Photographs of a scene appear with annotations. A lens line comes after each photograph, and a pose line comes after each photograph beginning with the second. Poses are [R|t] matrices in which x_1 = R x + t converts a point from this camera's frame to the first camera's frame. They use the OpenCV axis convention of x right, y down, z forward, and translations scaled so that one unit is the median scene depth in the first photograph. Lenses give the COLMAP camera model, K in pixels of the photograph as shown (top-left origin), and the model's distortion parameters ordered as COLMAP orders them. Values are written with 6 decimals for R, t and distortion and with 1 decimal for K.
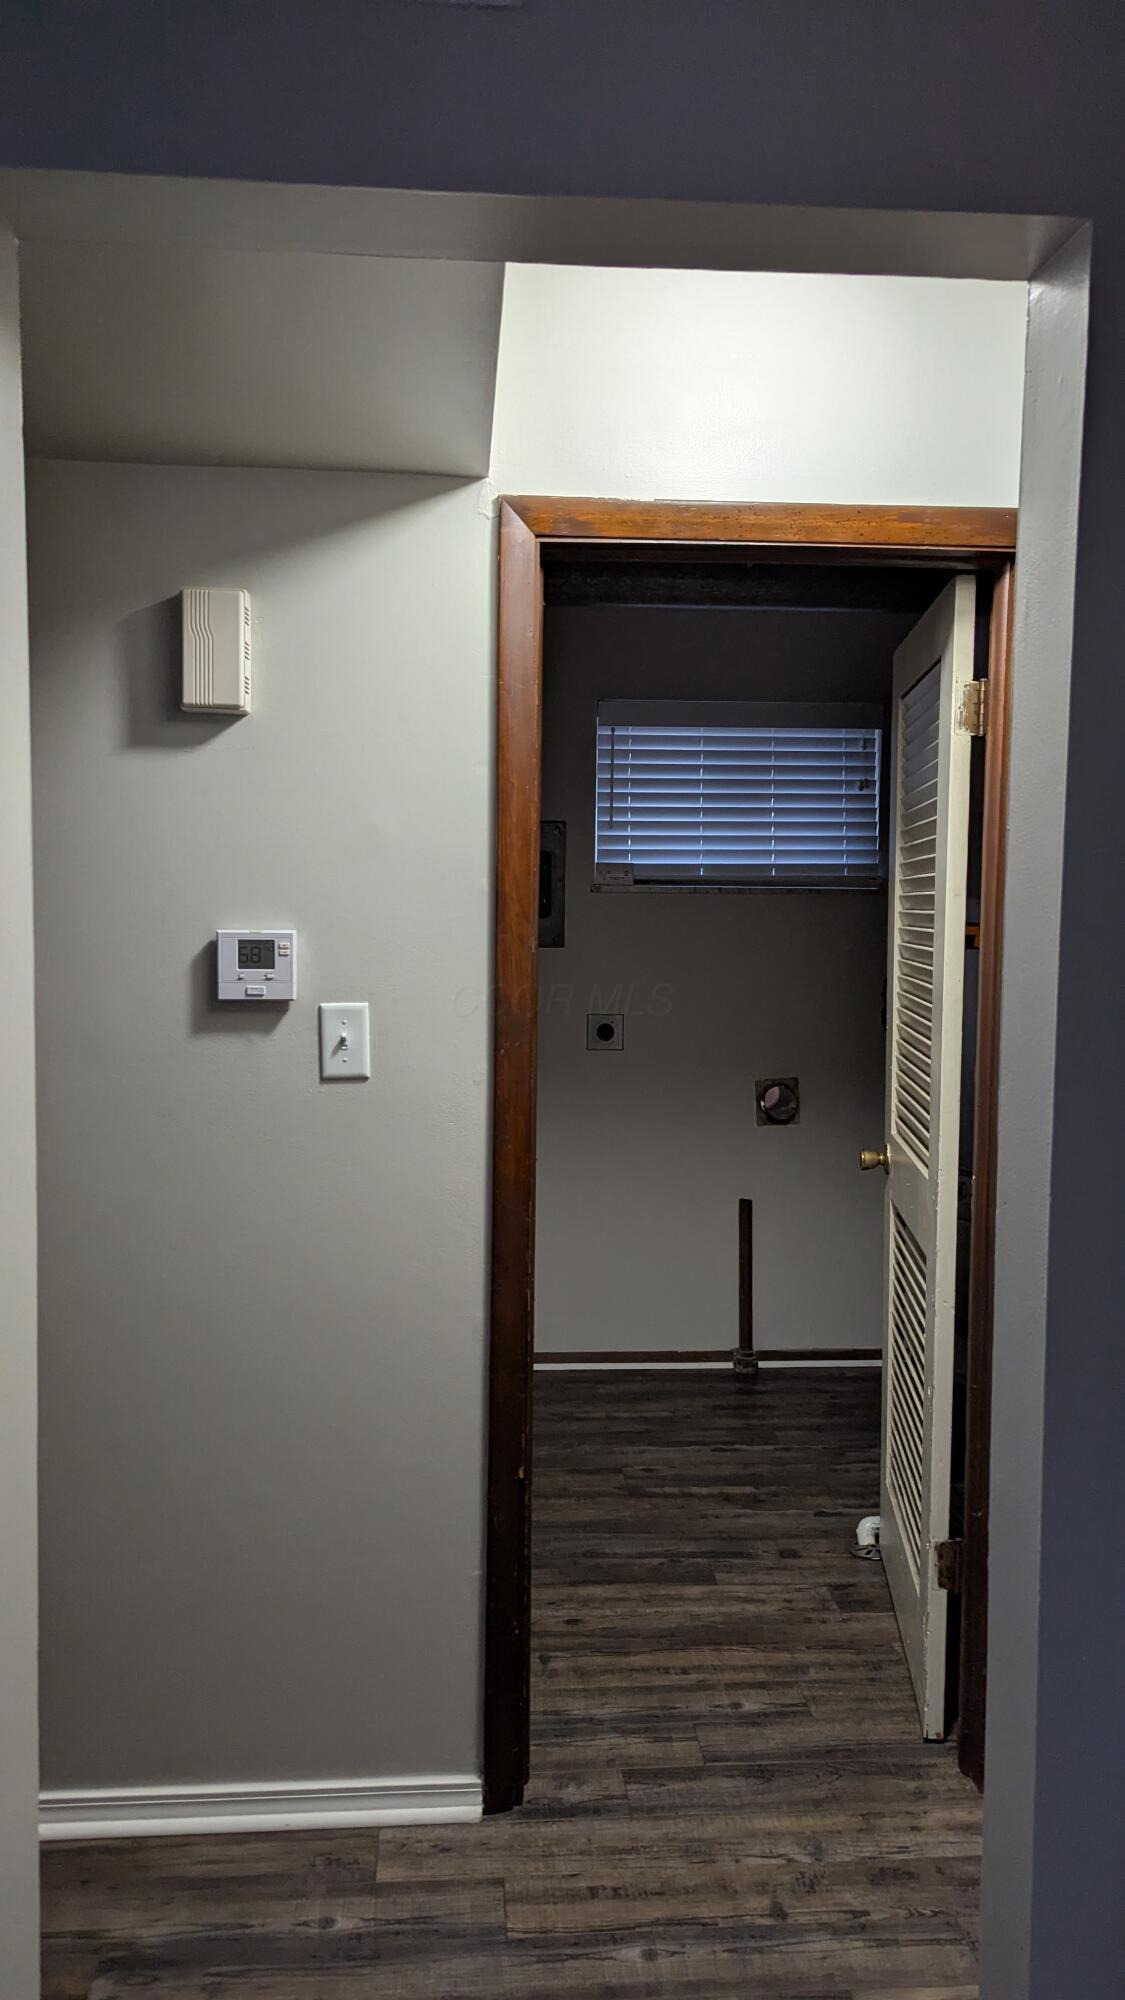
lens RADIAL K [[1423.5, 0, 572.9], [0, 1423.5, 993.1], [0, 0, 1]] dist [0.077973, -0.080100]
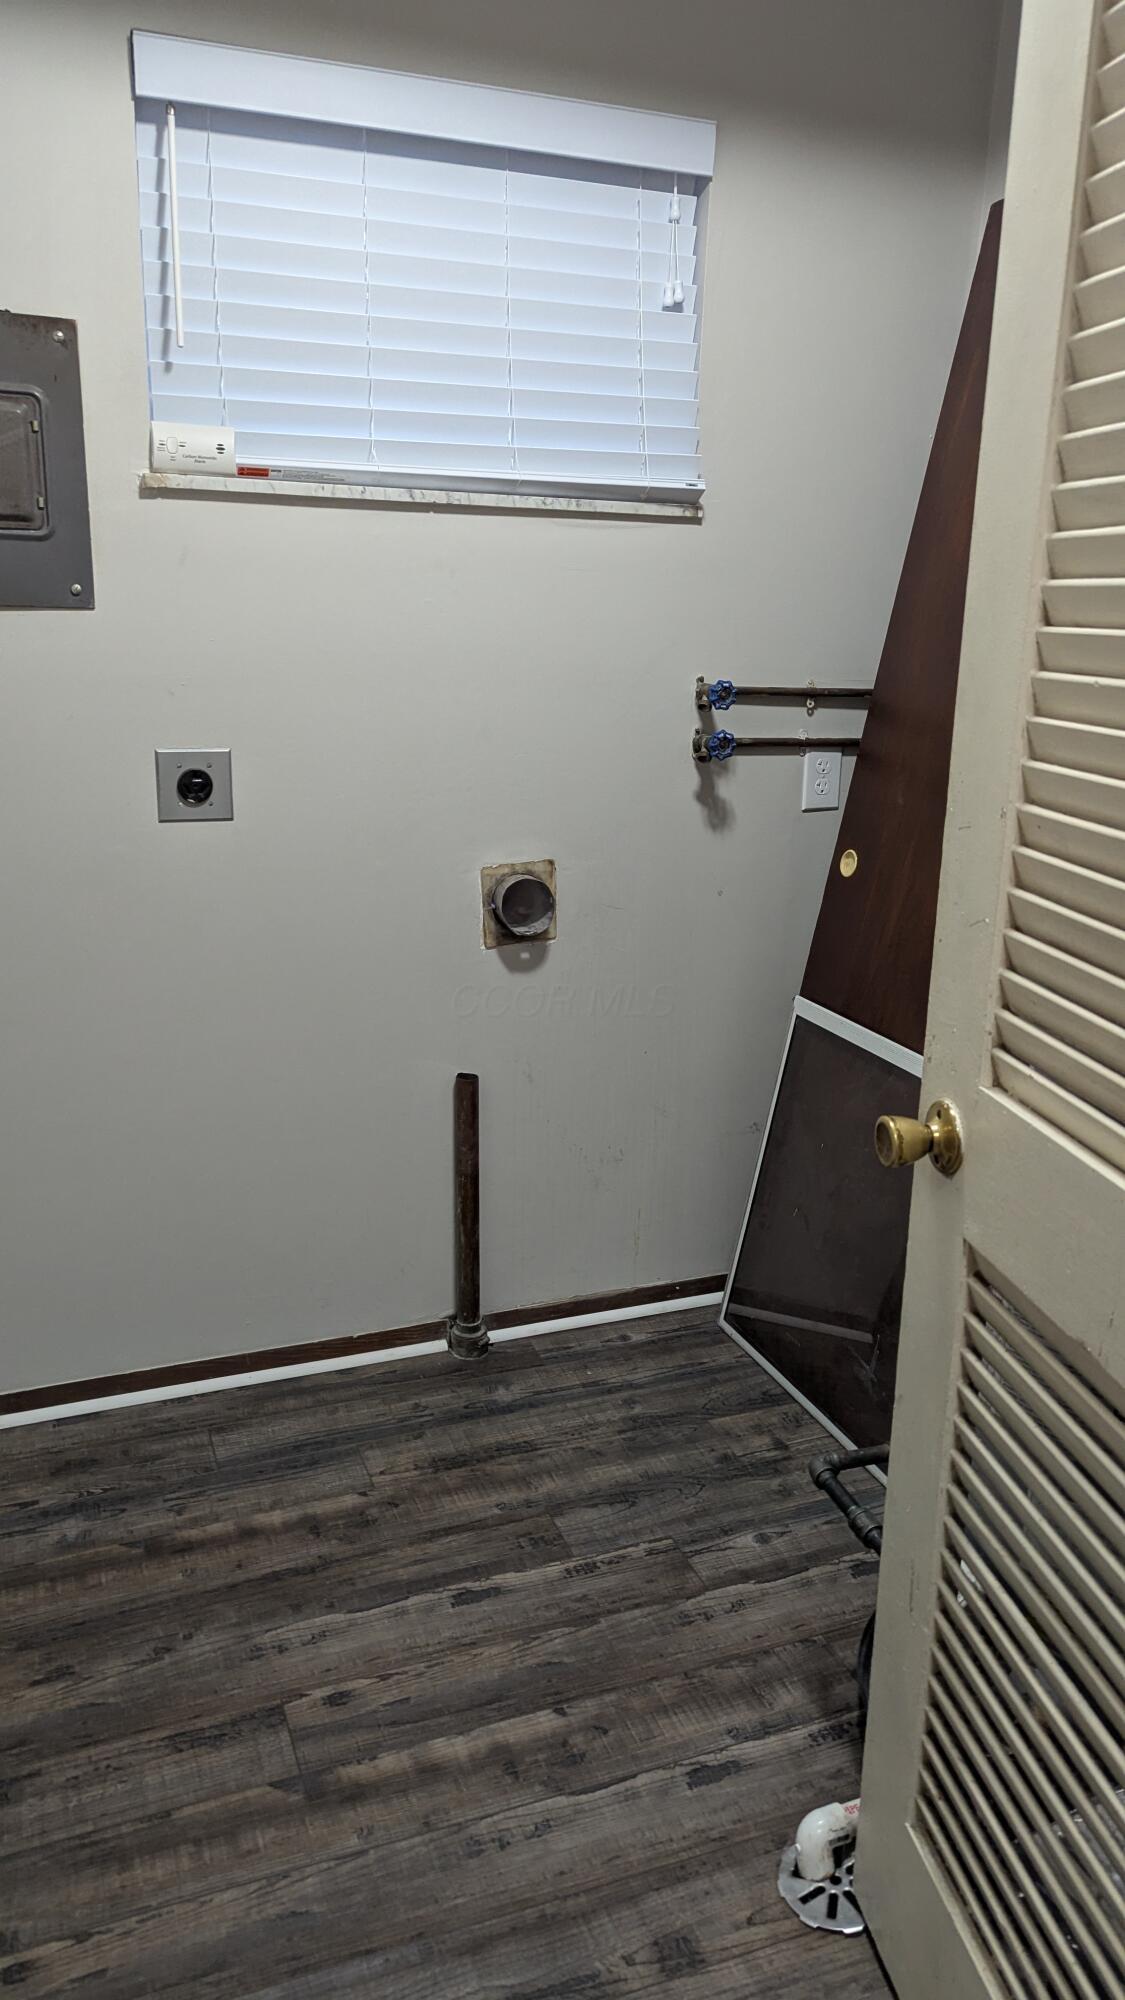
lens RADIAL K [[1423.5, 0, 572.9], [0, 1423.5, 993.1], [0, 0, 1]] dist [0.077973, -0.080100]
pose [[0.958122, -0.061114, 0.279764, 0.005595], [0.001983, 0.978355, 0.206926, -0.006242], [-0.286354, -0.197706, 0.937504, 0.535986]]
